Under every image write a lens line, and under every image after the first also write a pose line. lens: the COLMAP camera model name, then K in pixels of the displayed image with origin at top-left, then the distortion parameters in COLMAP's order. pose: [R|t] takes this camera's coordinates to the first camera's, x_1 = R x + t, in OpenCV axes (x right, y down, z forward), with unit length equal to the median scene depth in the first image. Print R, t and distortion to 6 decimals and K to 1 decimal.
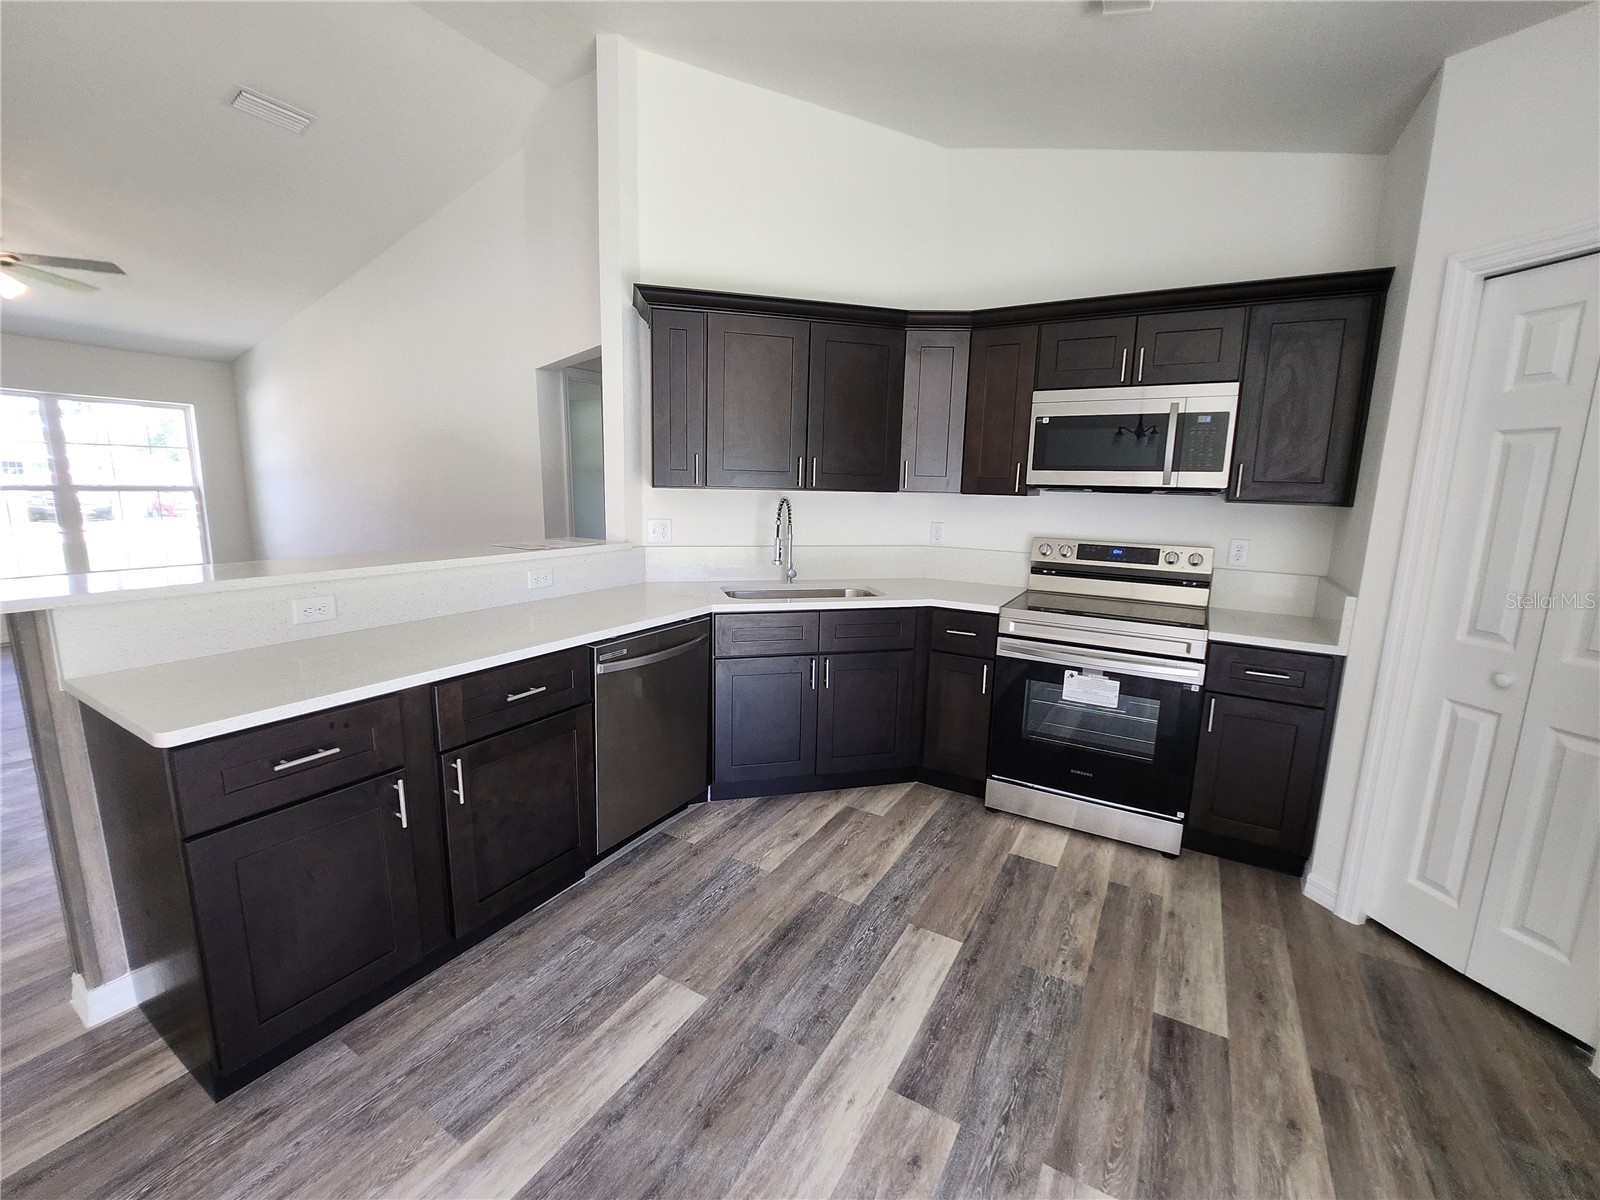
lens RADIAL K [[673.2, 0, 807.5], [0, 673.2, 601.1], [0, 0, 1]] dist [-0.025868, 0.005814]
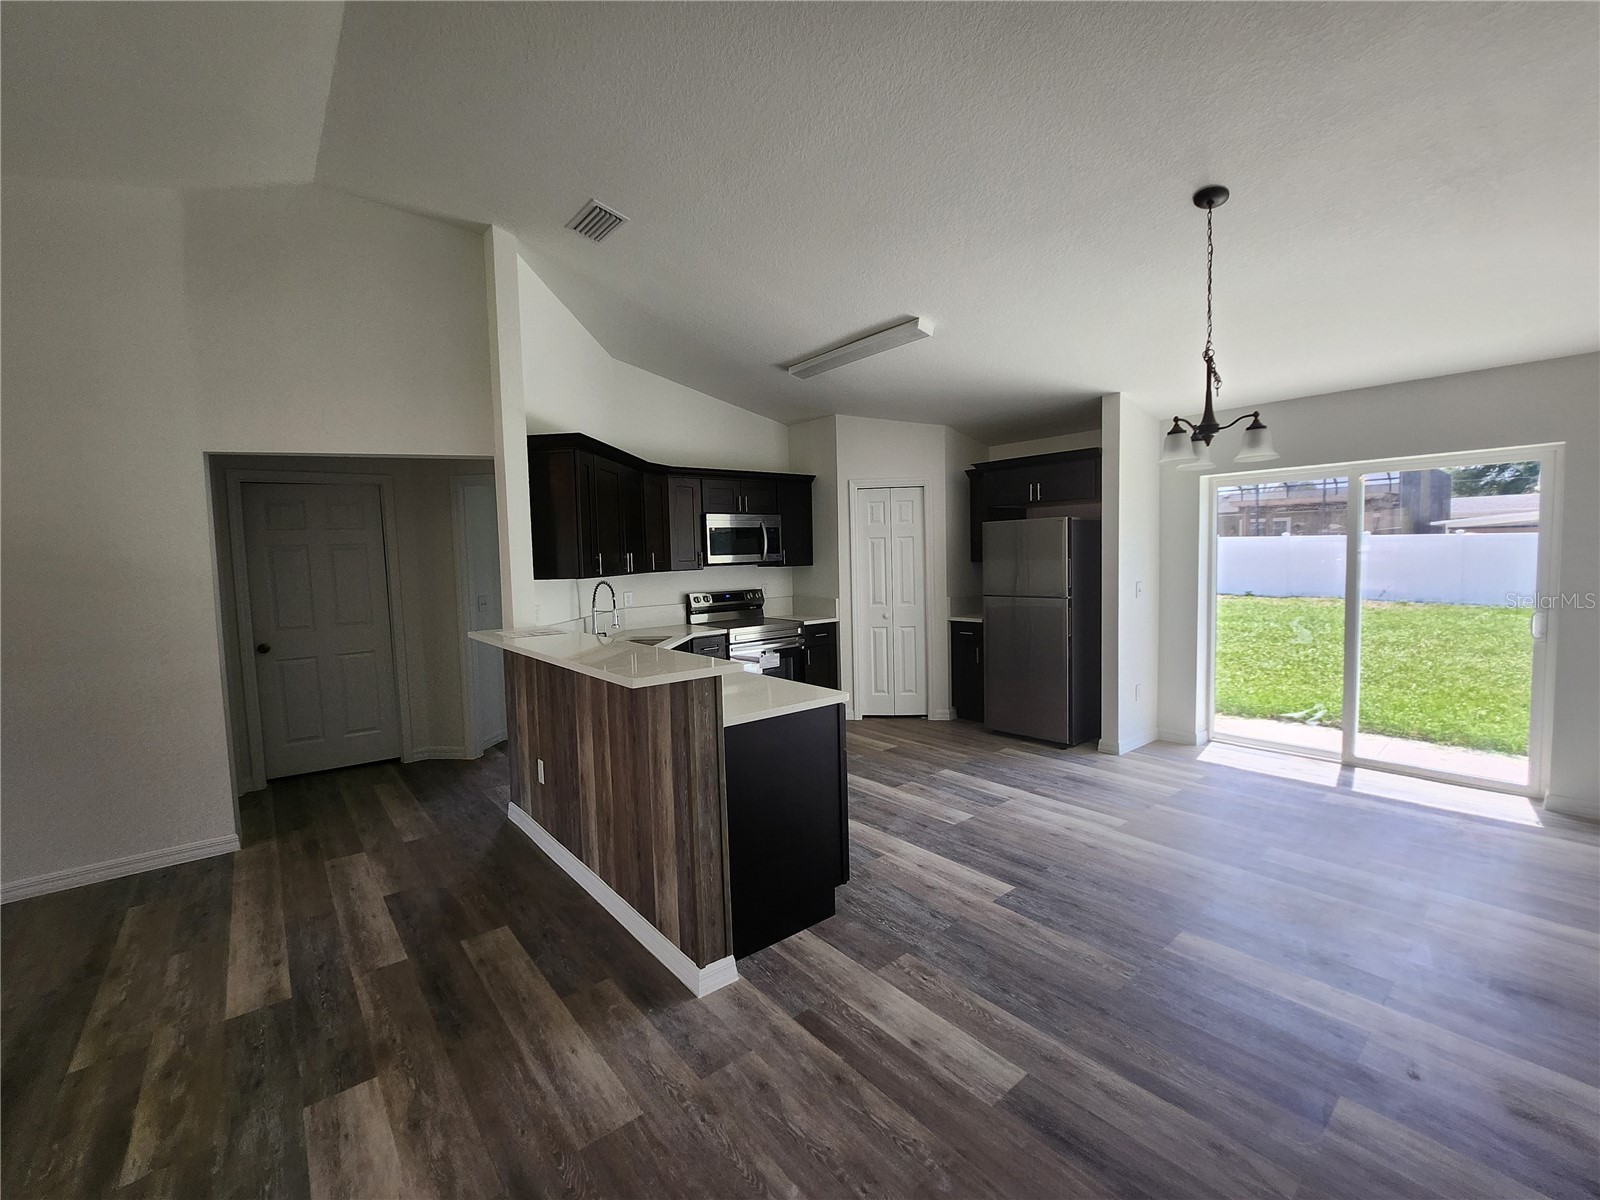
lens RADIAL K [[673.2, 0, 795.6], [0, 673.2, 598.4], [0, 0, 1]] dist [-0.025868, 0.005814]
pose [[0.347277, -0.094447, 0.932994, -1.727403], [0.196510, 0.980155, 0.026077, -0.108494], [-0.916942, 0.174287, 0.358945, 0.189101]]
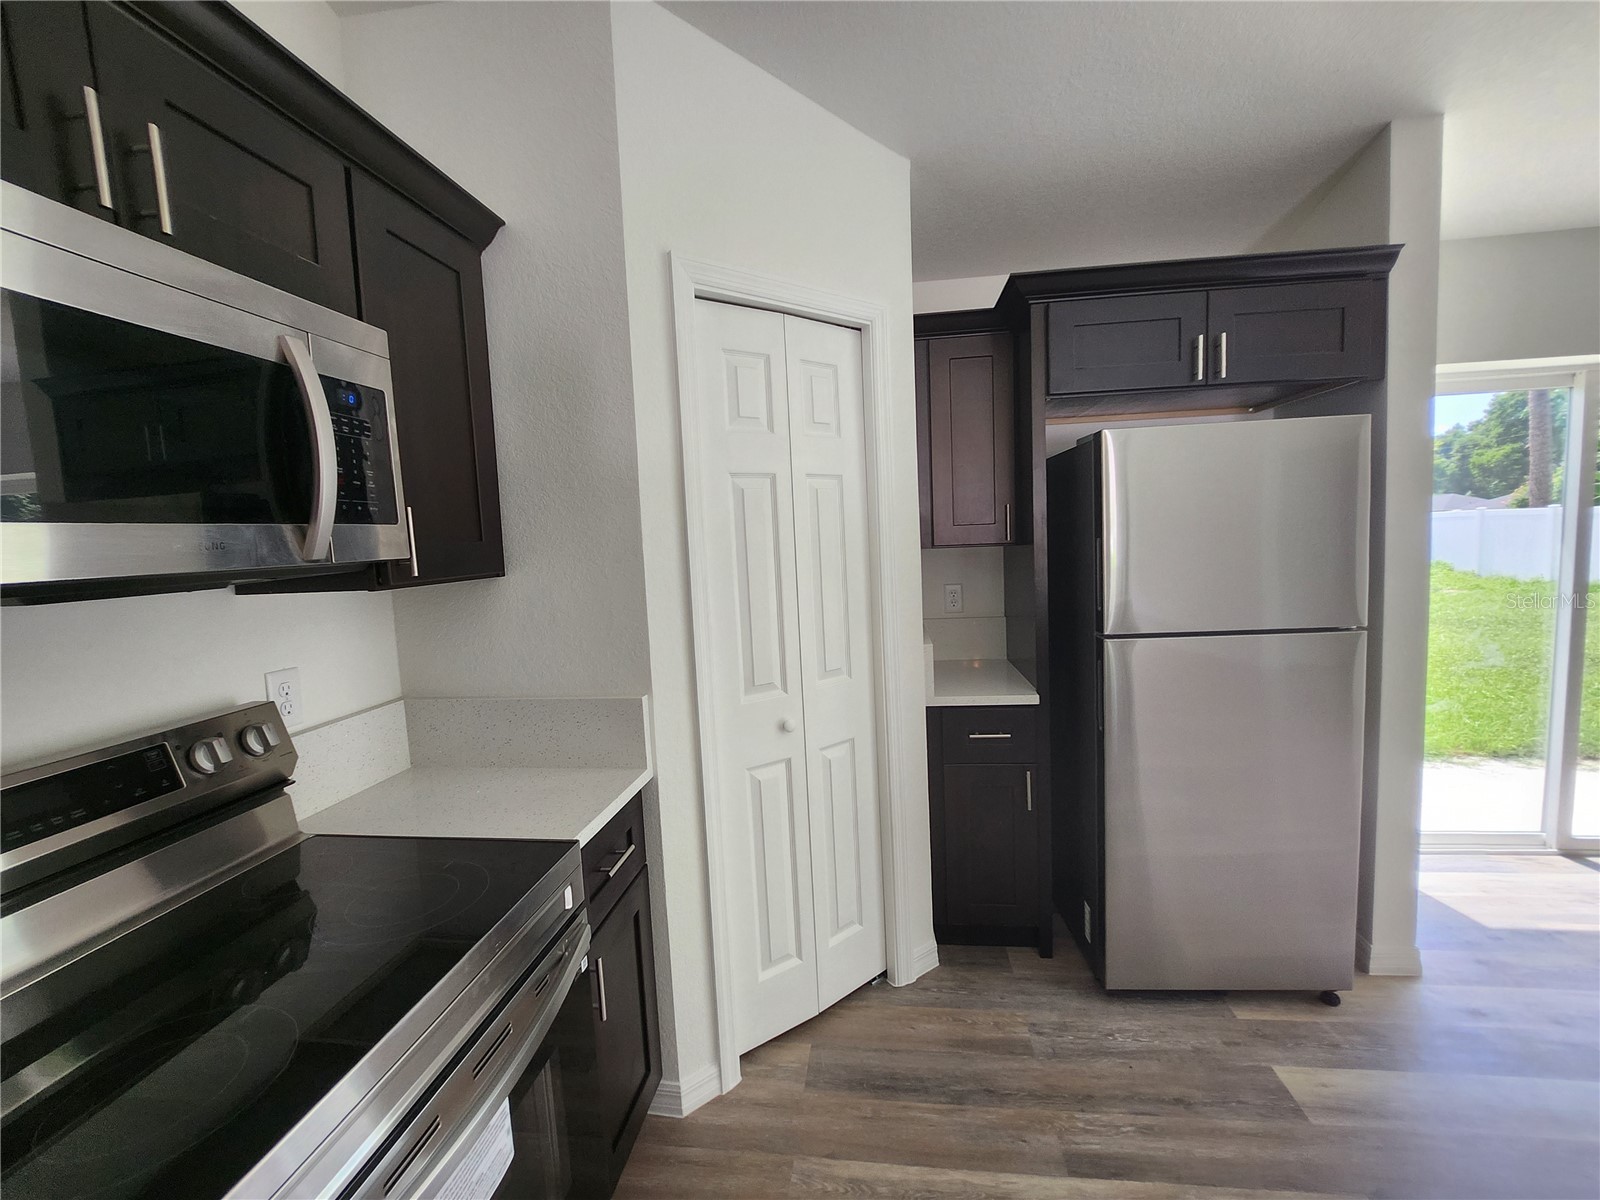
lens RADIAL K [[673.2, 0, 798.1], [0, 673.2, 601.4], [0, 0, 1]] dist [-0.025868, 0.005814]
pose [[-0.381586, -0.090647, 0.919878, 0.117037], [0.196559, 0.964461, 0.176577, -0.195770], [-0.903193, 0.248190, -0.350207, 1.072646]]
